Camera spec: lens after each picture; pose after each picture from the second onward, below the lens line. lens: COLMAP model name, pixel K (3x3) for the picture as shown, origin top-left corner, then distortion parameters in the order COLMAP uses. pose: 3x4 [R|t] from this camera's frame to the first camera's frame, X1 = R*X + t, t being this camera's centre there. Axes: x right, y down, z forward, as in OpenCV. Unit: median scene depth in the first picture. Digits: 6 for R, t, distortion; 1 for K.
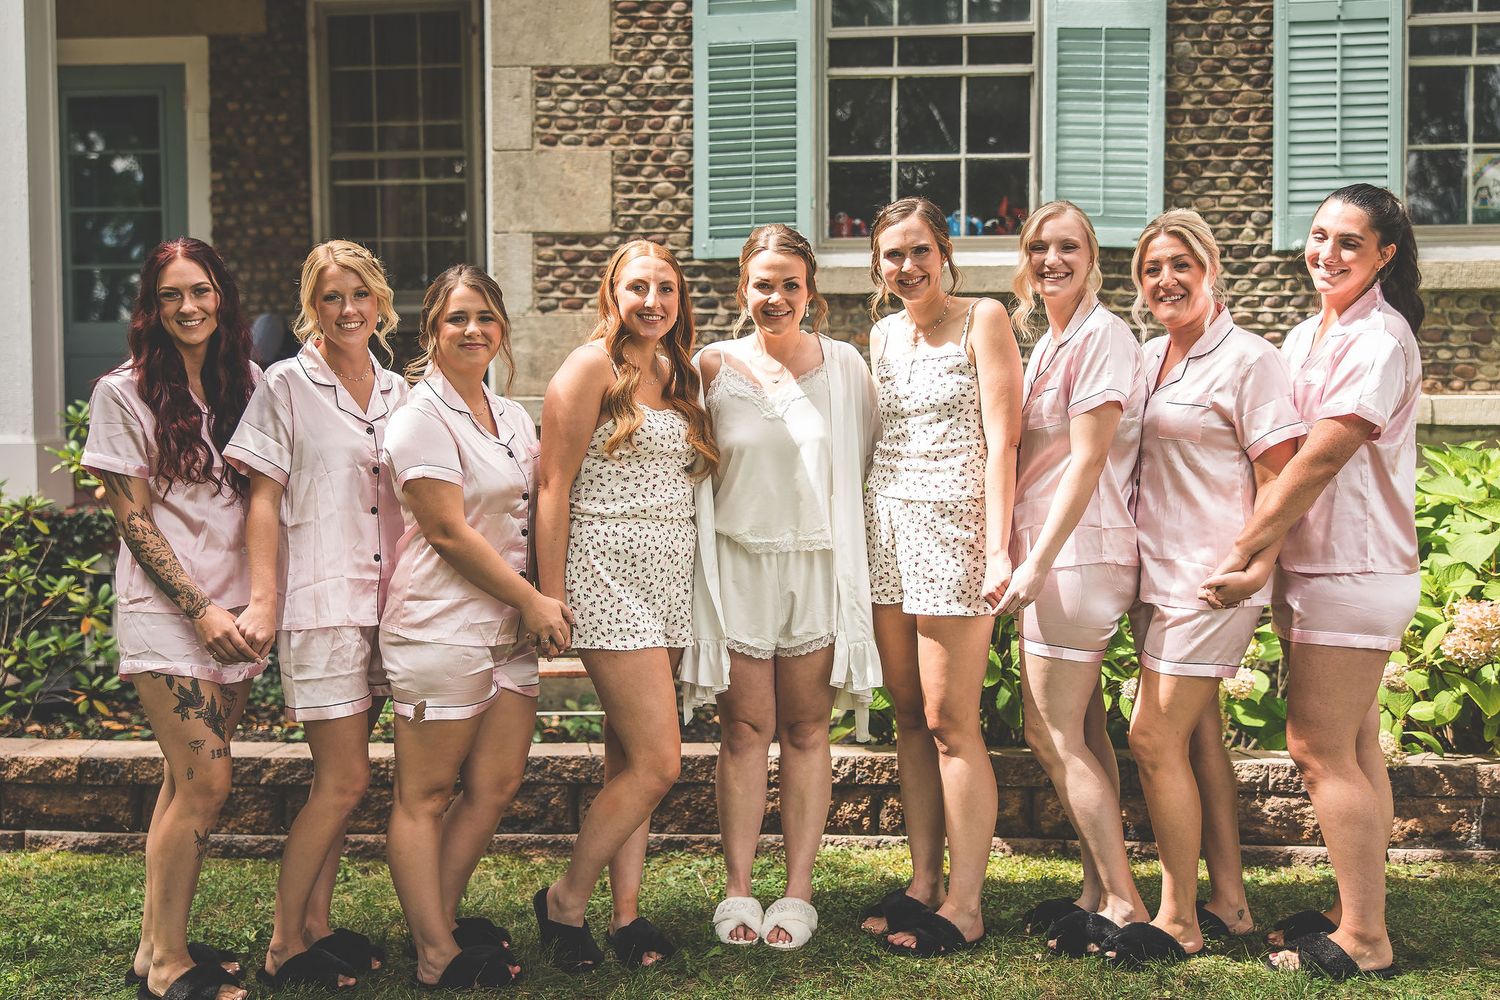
lens RADIAL K [[1533.1, 0, 749.7], [0, 1533.1, 500.2], [0, 0, 1]] dist [0.012141, 0.000000]
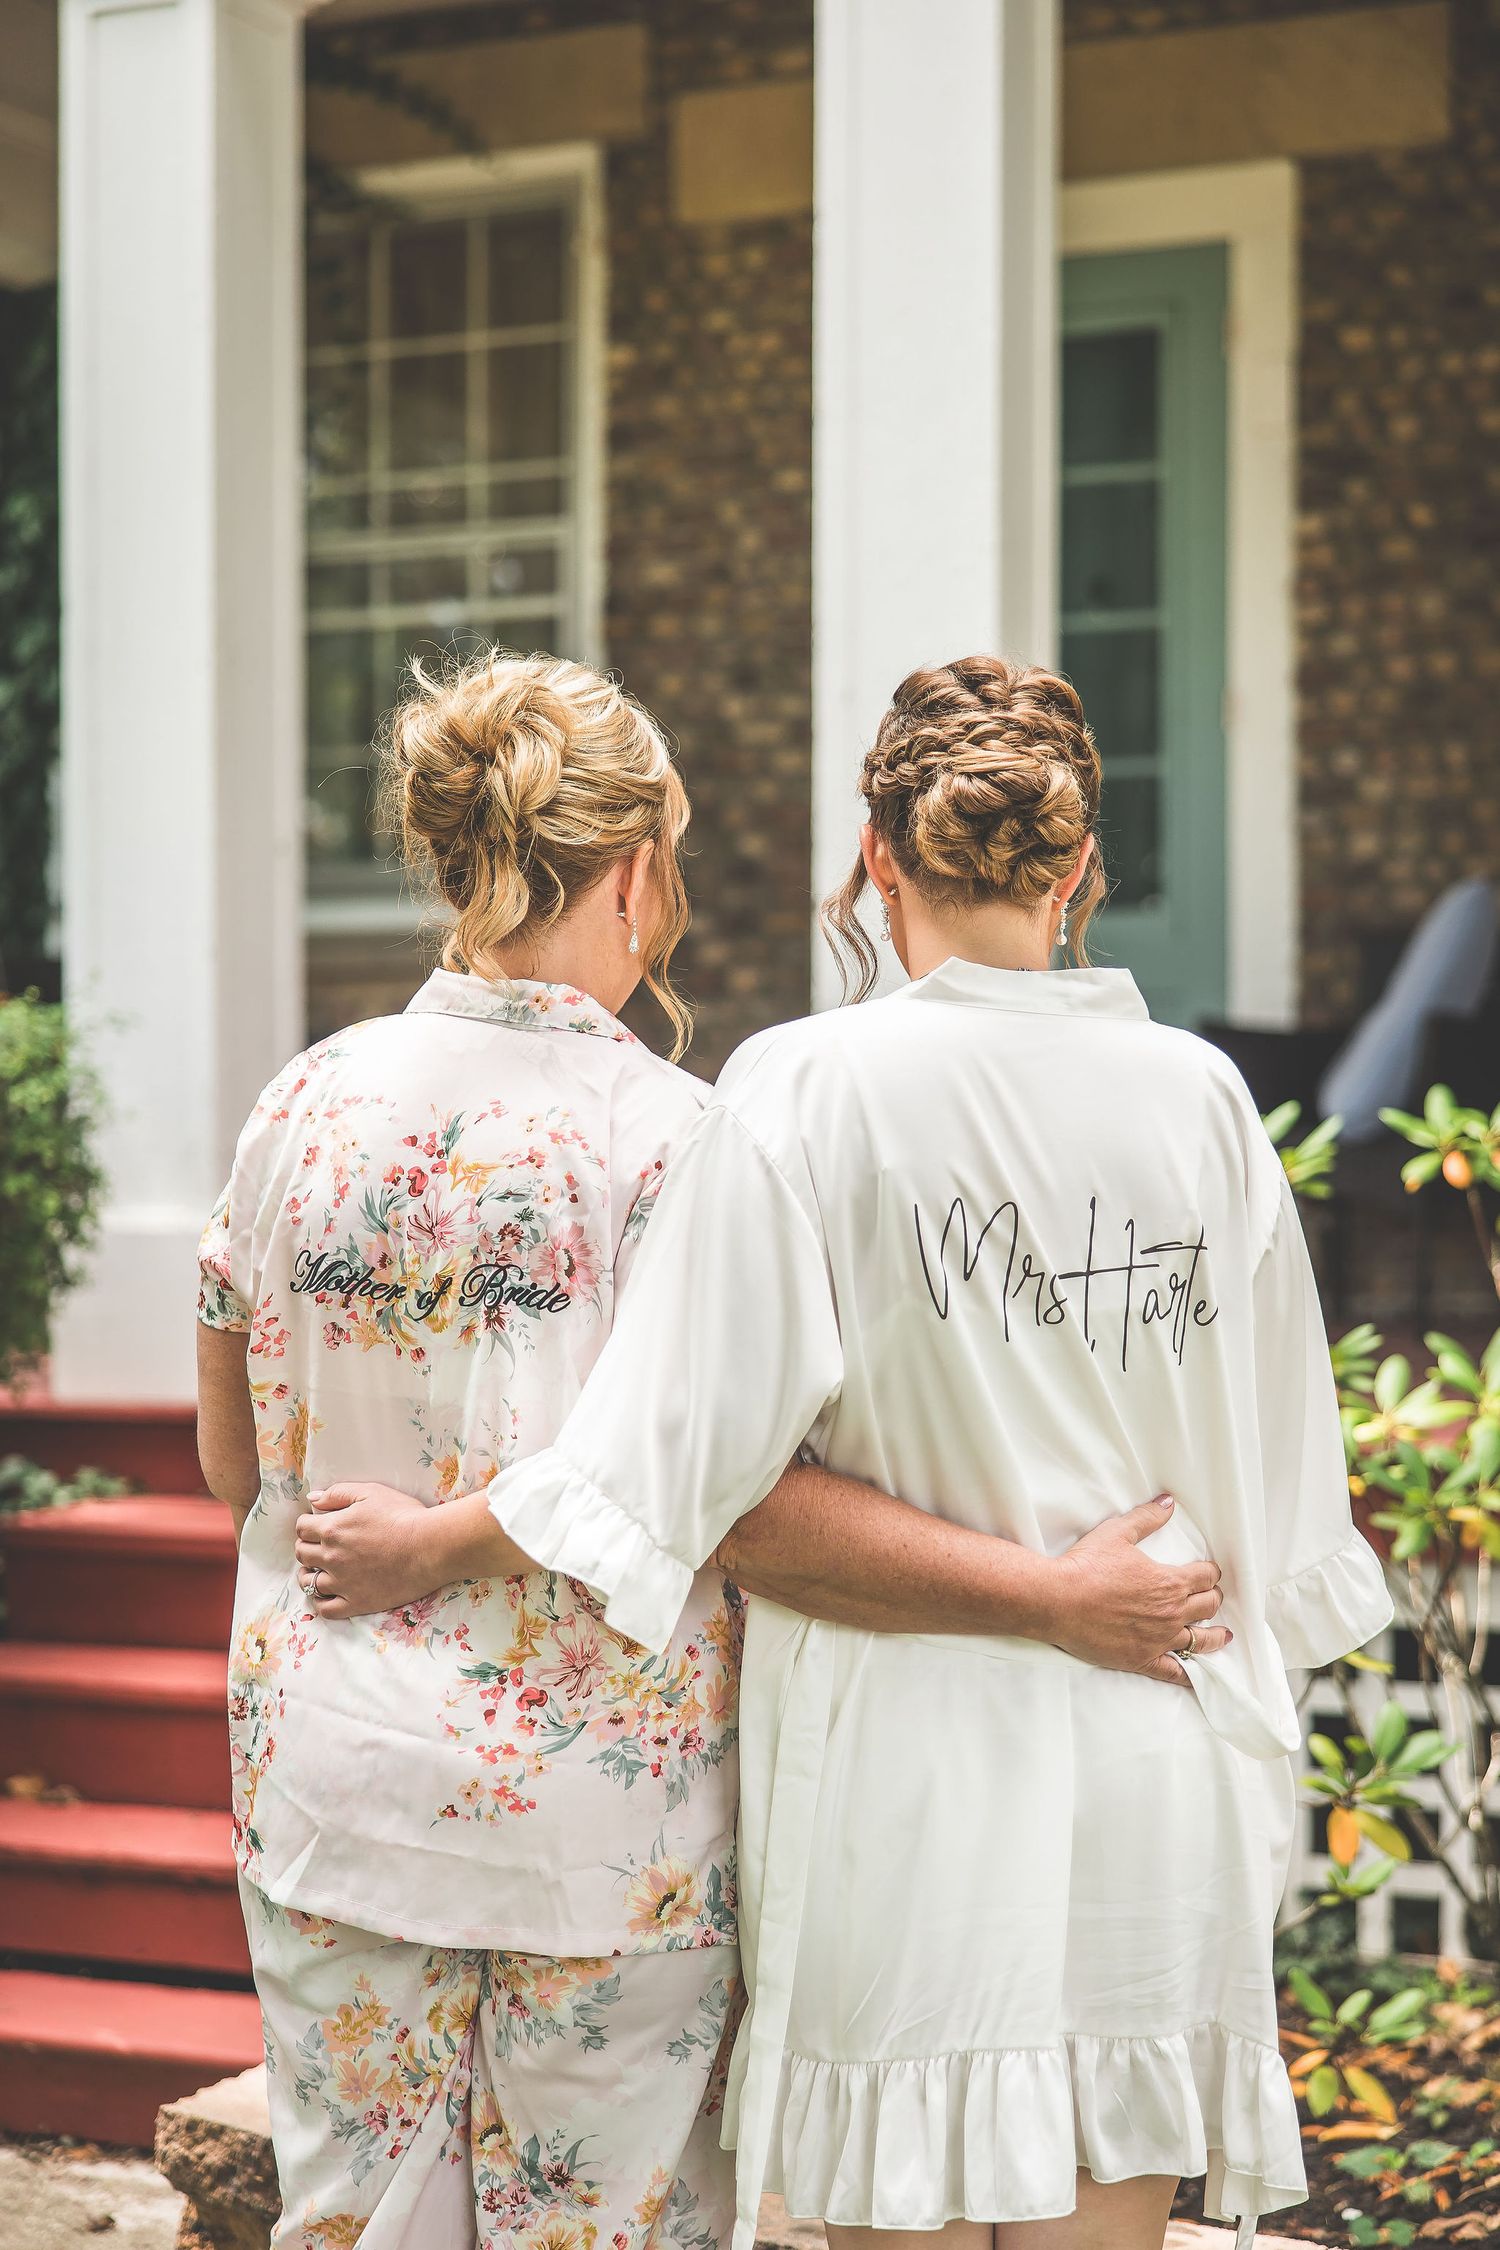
lens RADIAL K [[3793.4, 0, 750.5], [0, 3793.4, 1125.9], [0, 0, 1]] dist [0.008146, 0.000000]
pose [[0.932371, 0.003922, -0.361482, -0.138027], [-0.019752, 0.999000, -0.040108, -0.023537], [0.360963, 0.044535, 0.931516, 0.088426]]
